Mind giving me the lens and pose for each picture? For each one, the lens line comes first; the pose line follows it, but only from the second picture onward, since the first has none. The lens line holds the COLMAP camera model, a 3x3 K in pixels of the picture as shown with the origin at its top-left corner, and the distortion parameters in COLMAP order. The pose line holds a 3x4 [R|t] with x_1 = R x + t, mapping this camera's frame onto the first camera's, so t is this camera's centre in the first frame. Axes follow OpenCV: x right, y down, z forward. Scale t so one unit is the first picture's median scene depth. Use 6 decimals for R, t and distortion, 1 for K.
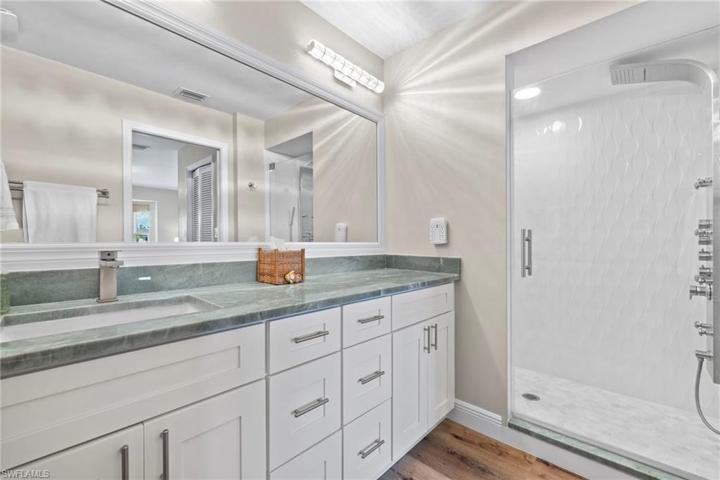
lens RADIAL K [[307.4, 0, 360.0], [0, 307.4, 241.4], [0, 0, 1]] dist [-0.003103, -0.000652]
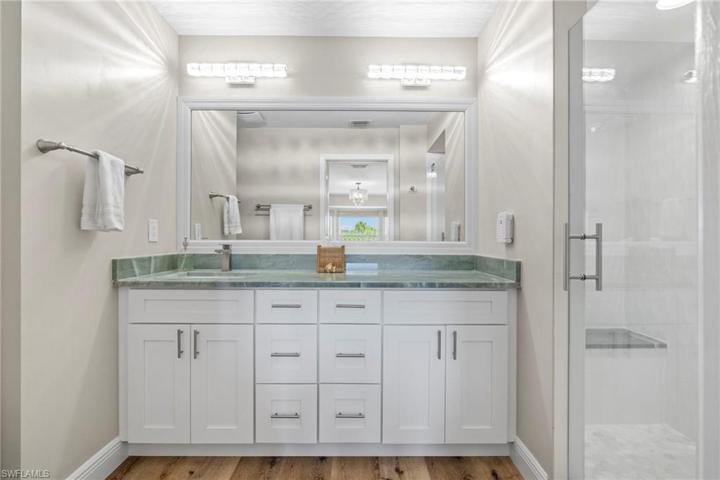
lens RADIAL K [[338.7, 0, 360.4], [0, 338.7, 240.3], [0, 0, 1]] dist [-0.001314, -0.000181]
pose [[0.678012, 0.001149, -0.735050, 0.696021], [-0.002502, 0.999997, -0.000744, 0.001424], [0.735047, 0.002344, 0.678013, 0.100806]]
